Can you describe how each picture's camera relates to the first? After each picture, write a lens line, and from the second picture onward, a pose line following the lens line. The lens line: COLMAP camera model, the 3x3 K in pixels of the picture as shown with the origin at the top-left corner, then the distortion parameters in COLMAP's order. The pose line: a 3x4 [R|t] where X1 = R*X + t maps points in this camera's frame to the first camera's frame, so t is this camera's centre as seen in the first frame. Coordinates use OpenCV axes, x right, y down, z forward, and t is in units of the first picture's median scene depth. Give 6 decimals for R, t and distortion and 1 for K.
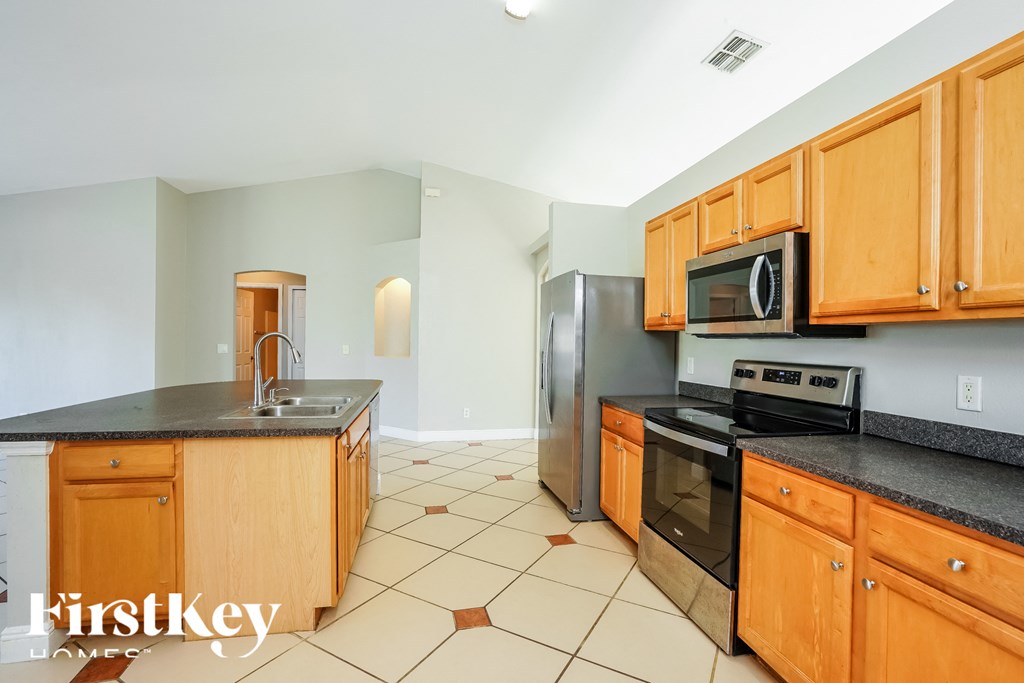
lens RADIAL K [[469.8, 0, 512.0], [0, 469.8, 341.5], [0, 0, 1]] dist [-0.000017, -0.000026]
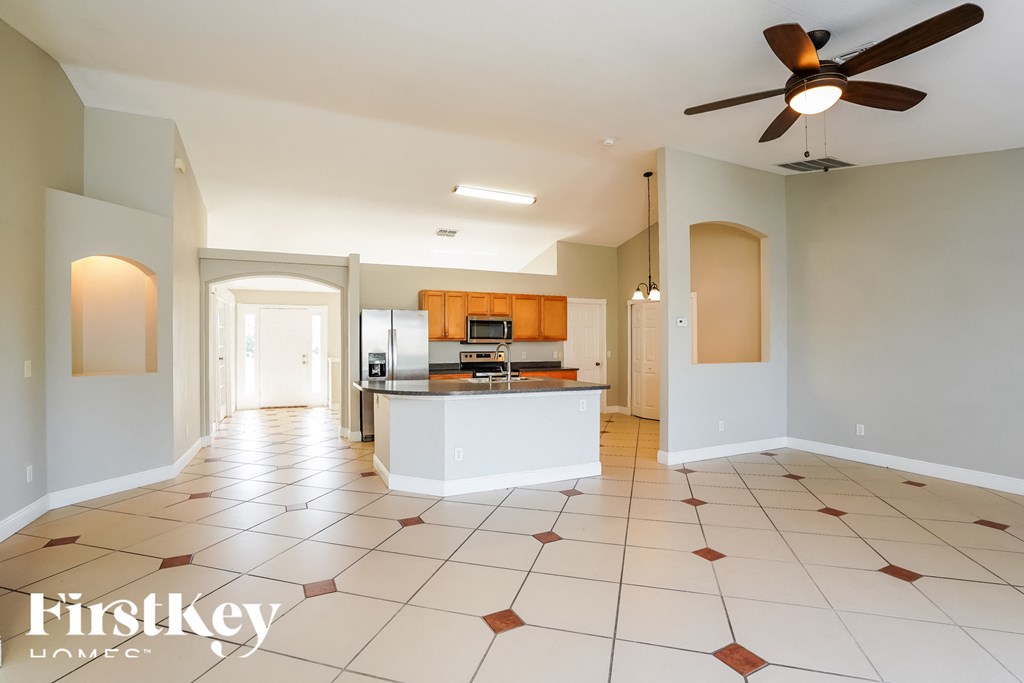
lens RADIAL K [[469.8, 0, 512.0], [0, 469.8, 341.5], [0, 0, 1]] dist [-0.000017, -0.000026]
pose [[-0.245749, -0.001676, 0.969332, -2.512807], [0.007072, 0.999969, 0.003522, -0.032451], [-0.969308, 0.007721, -0.245729, 1.545546]]
